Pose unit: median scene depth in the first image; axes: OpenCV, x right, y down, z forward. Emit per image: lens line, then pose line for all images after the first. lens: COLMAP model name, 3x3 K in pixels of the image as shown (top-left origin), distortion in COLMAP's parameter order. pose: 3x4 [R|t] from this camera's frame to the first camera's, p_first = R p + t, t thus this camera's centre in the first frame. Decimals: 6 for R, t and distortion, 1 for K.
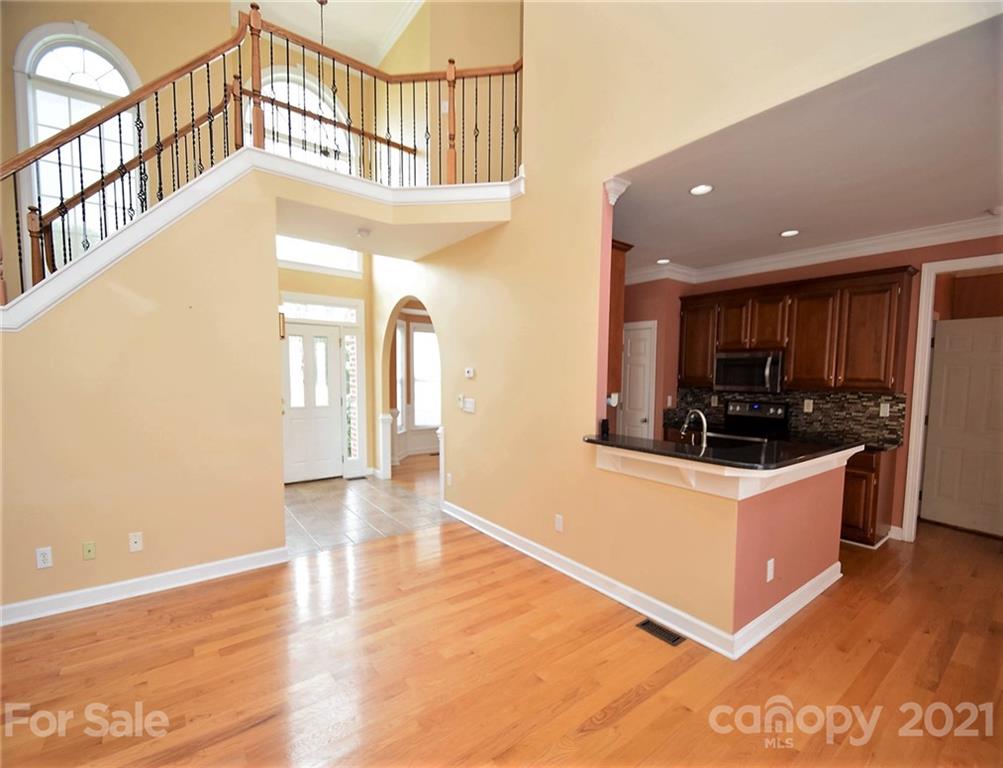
lens RADIAL K [[441.5, 0, 502.4], [0, 441.5, 401.3], [0, 0, 1]] dist [0.005120, -0.009751]
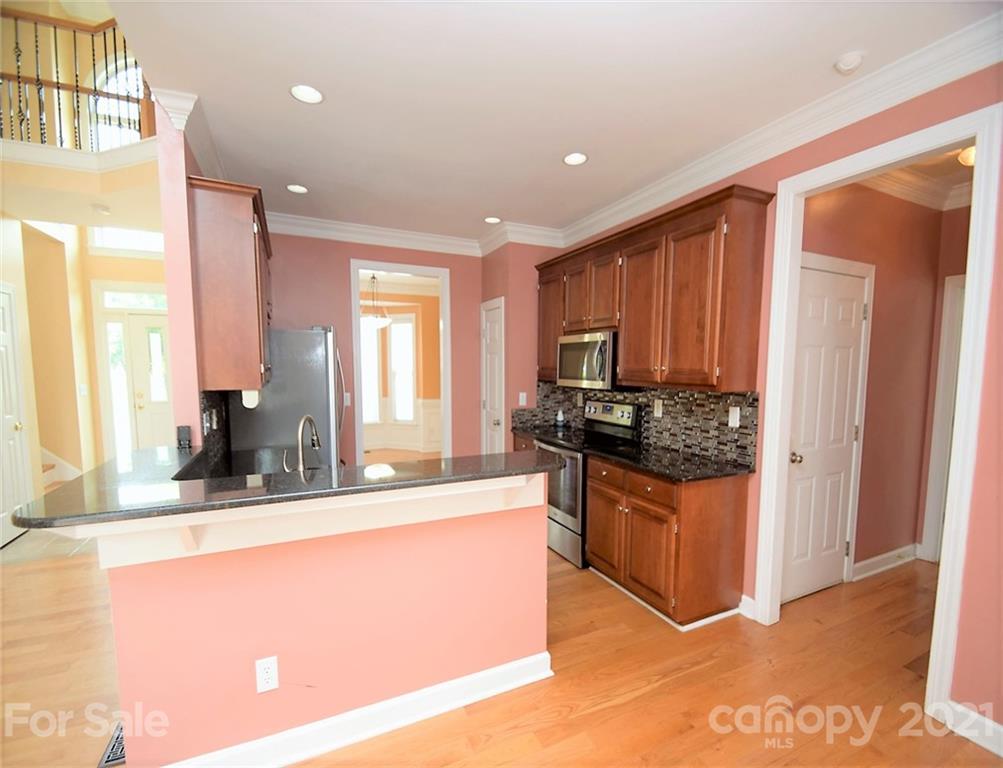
lens RADIAL K [[441.5, 0, 502.4], [0, 441.5, 401.3], [0, 0, 1]] dist [0.005120, -0.009751]
pose [[0.979393, 0.010493, -0.201689, 0.653349], [-0.006840, 0.999800, 0.018799, -0.013985], [0.201846, -0.017032, 0.979269, 0.284231]]
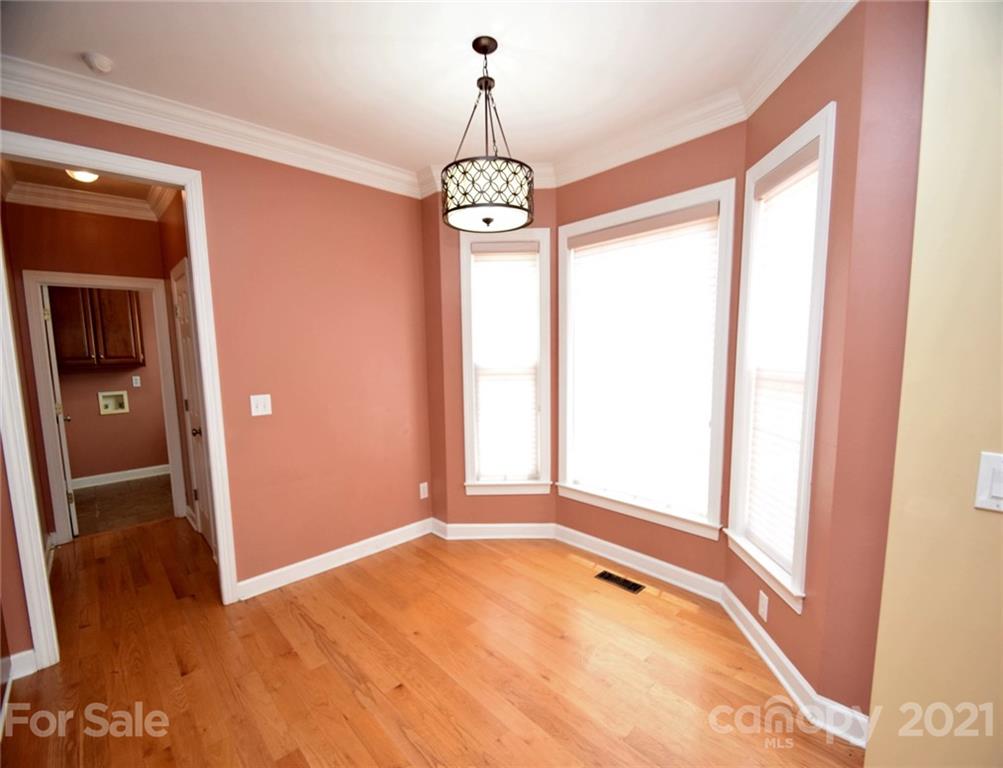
lens RADIAL K [[440.4, 0, 502.3], [0, 440.4, 407.5], [0, 0, 1]] dist [0.003568, 0.000149]
pose [[-0.108533, -0.136428, 0.984687, 0.361638], [0.078859, 0.986235, 0.145334, -0.025277], [-0.990960, 0.093425, -0.096281, 0.455004]]
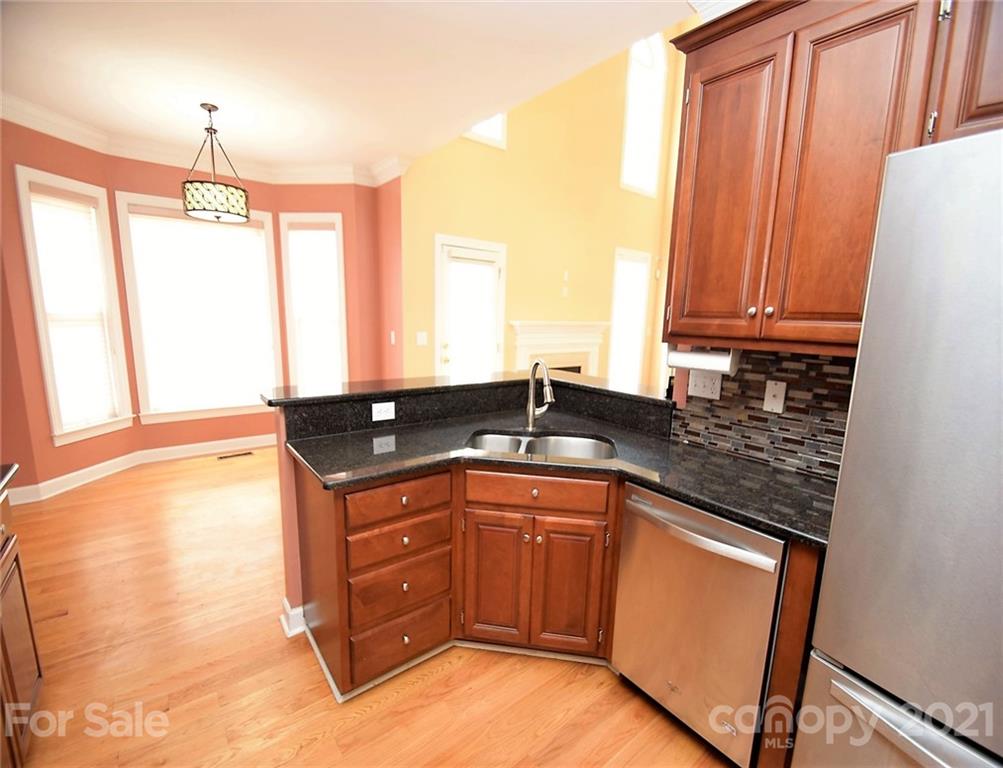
lens RADIAL K [[441.5, 0, 502.4], [0, 441.5, 401.3], [0, 0, 1]] dist [0.005120, -0.009751]
pose [[-0.998881, -0.037723, -0.028526, 0.379681], [-0.043723, 0.966490, 0.252952, -0.064457], [0.018028, 0.253916, -0.967058, 1.229361]]
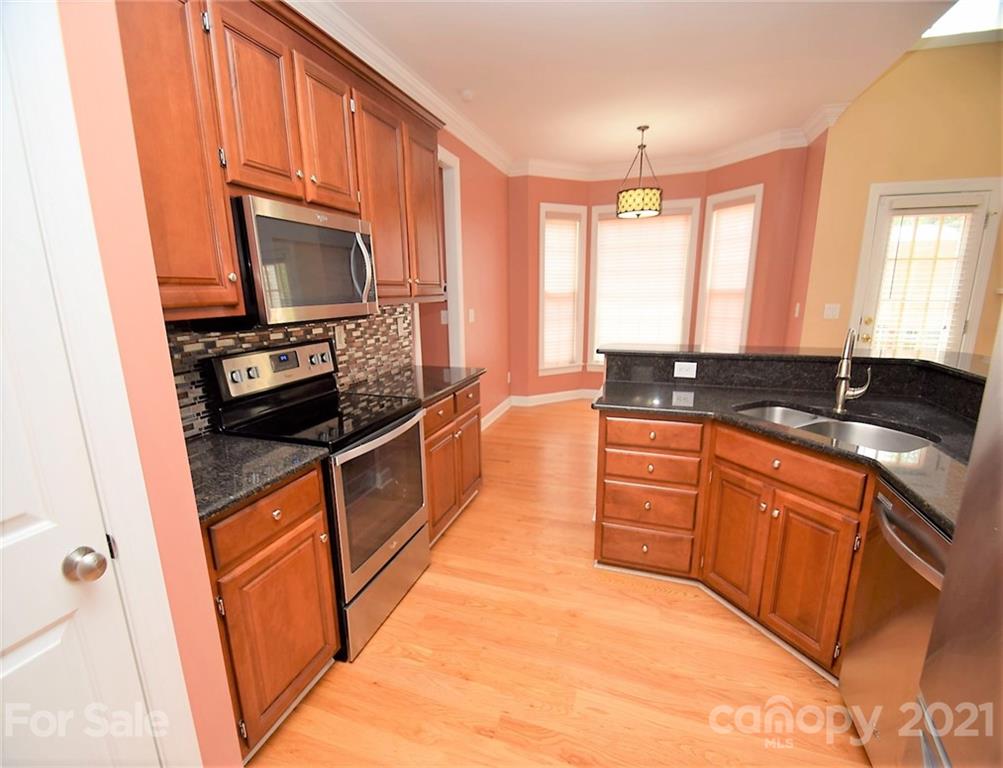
lens RADIAL K [[441.5, 0, 502.4], [0, 441.5, 401.3], [0, 0, 1]] dist [0.005120, -0.009751]
pose [[-0.559364, -0.207496, 0.802532, 0.152566], [0.062503, 0.954849, 0.290442, -0.064877], [-0.826562, 0.212623, -0.521139, 1.255665]]
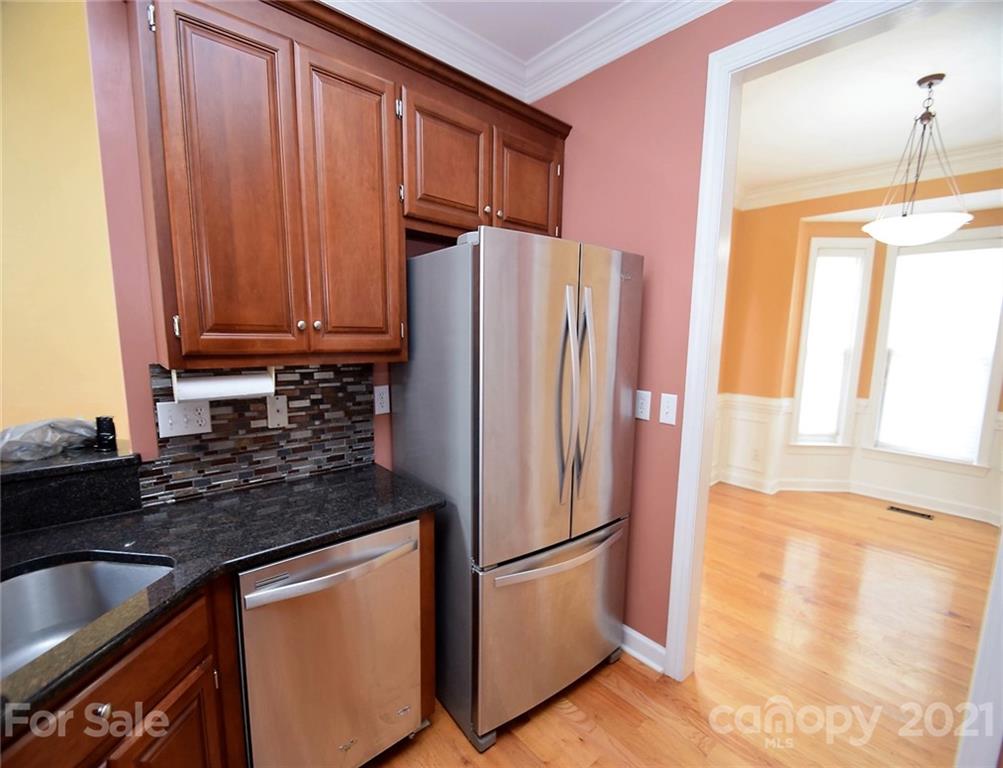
lens RADIAL K [[441.5, 0, 502.4], [0, 441.5, 401.3], [0, 0, 1]] dist [0.005120, -0.009751]
pose [[0.087054, 0.135771, -0.986908, 0.529487], [-0.075543, 0.988716, 0.129356, -0.050634], [0.993335, 0.063293, 0.096329, 0.985697]]
